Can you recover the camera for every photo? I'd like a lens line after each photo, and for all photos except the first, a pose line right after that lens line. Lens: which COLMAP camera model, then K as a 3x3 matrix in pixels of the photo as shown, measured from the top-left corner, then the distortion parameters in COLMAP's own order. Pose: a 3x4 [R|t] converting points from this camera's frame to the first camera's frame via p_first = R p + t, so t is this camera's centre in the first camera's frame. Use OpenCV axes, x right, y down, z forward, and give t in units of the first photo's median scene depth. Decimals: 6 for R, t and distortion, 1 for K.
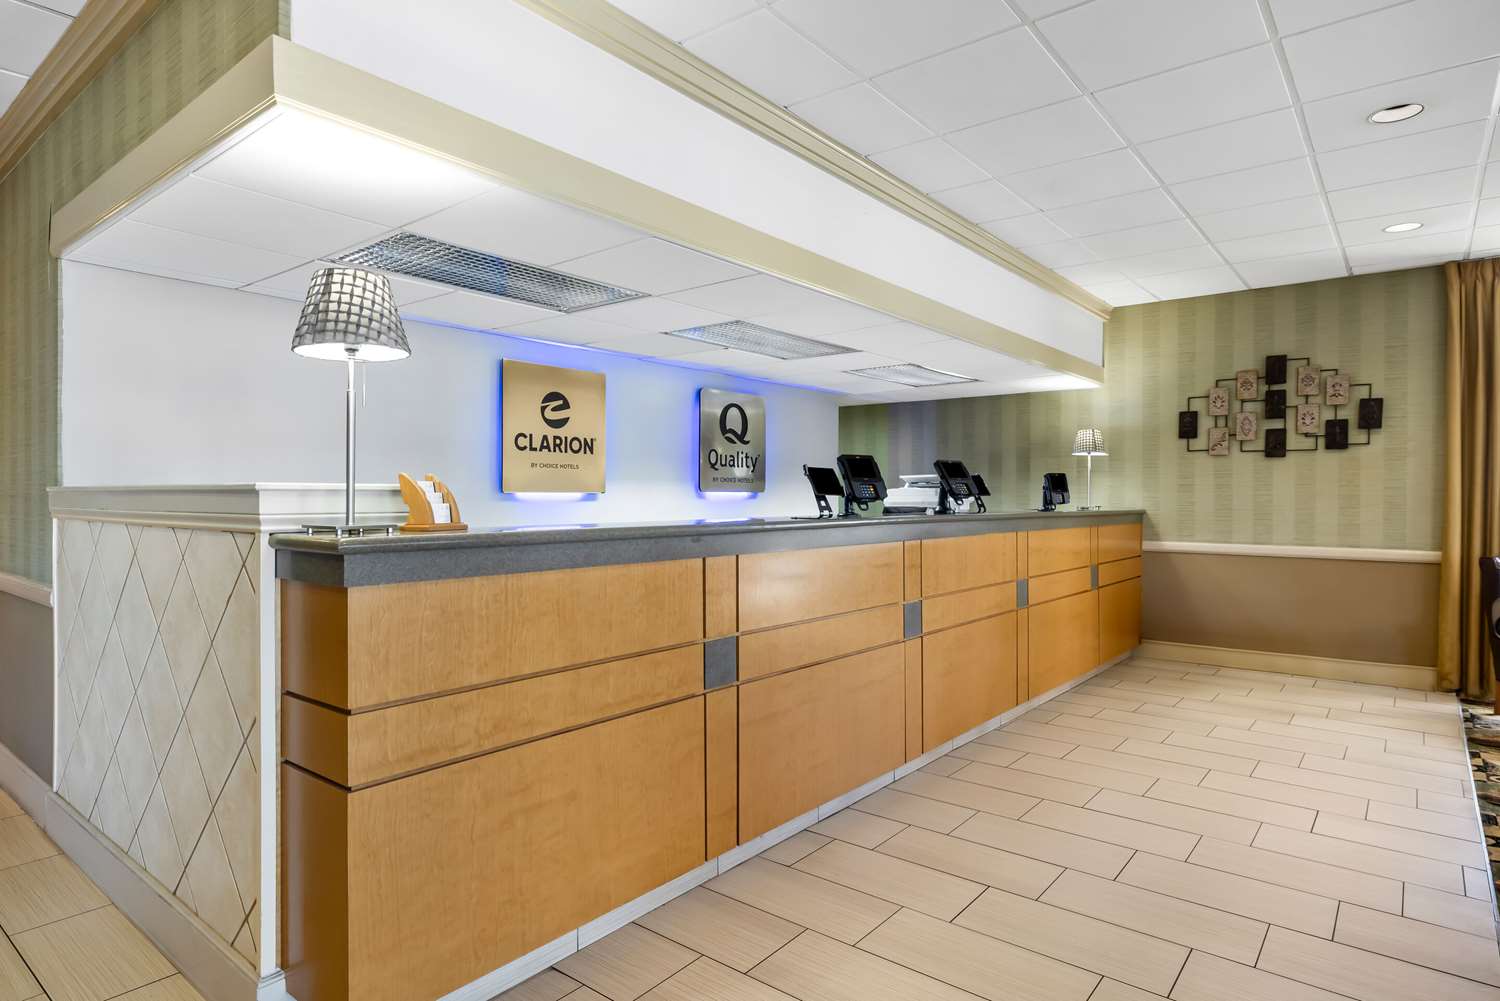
lens RADIAL K [[840.4, 0, 744.5], [0, 840.4, 493.1], [0, 0, 1]] dist [-0.001311, -0.000362]
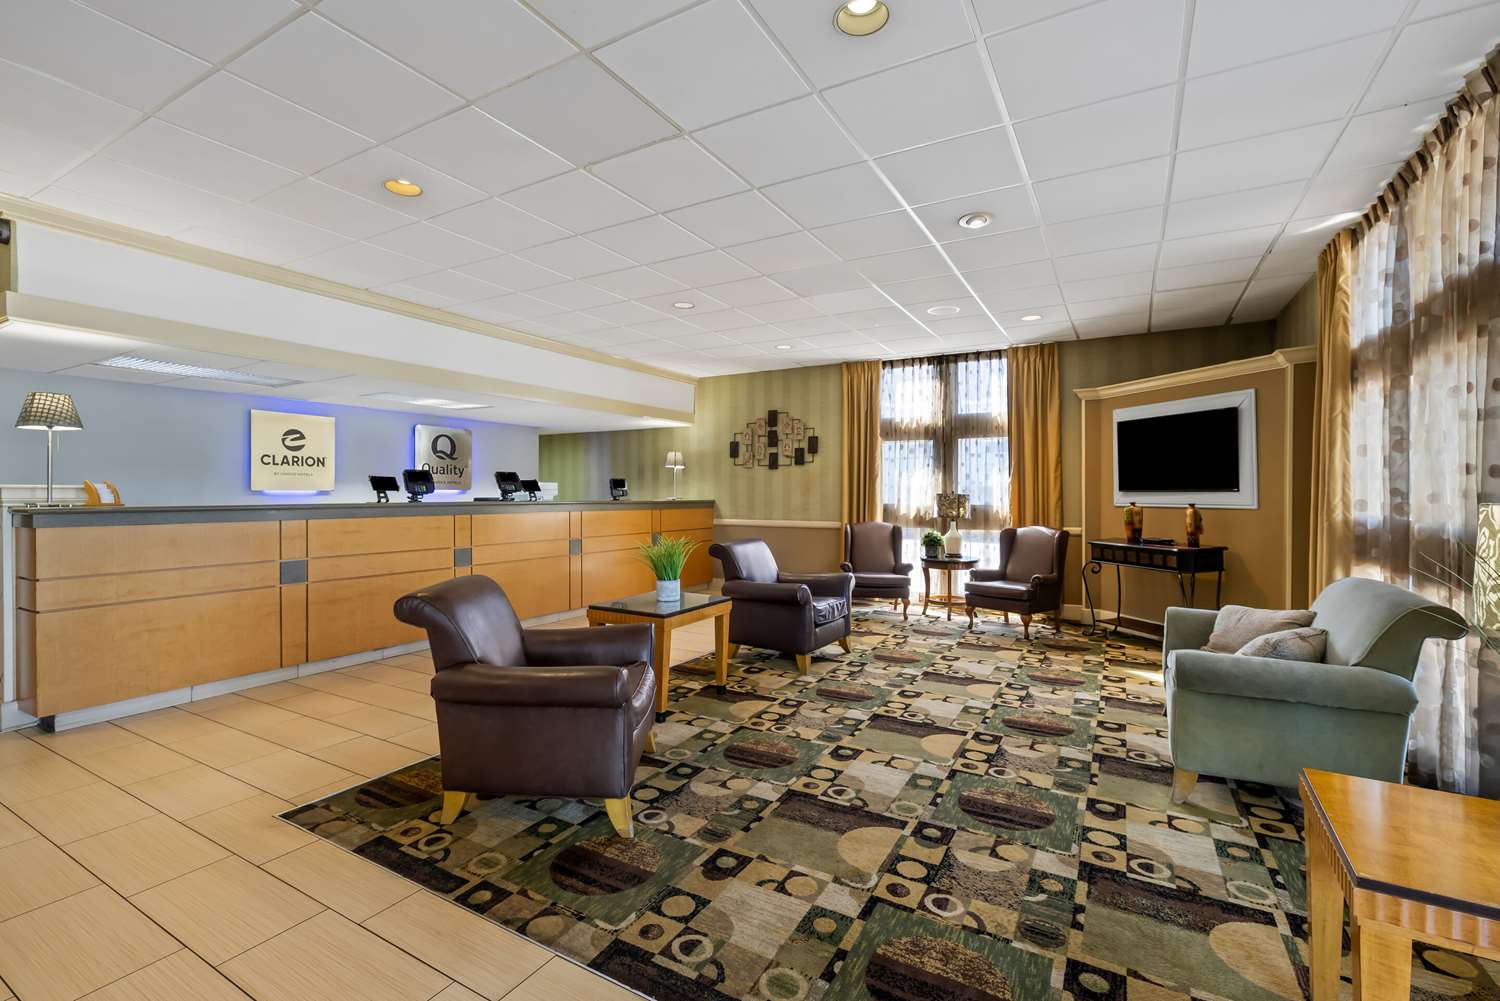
lens RADIAL K [[673.7, 0, 748.6], [0, 673.7, 493.2], [0, 0, 1]] dist [-0.002709, 0.000554]
pose [[0.988097, -0.002536, 0.153814, 0.387759], [0.002252, 0.999995, 0.002020, 0.003732], [-0.153819, -0.001649, 0.988098, -0.377534]]
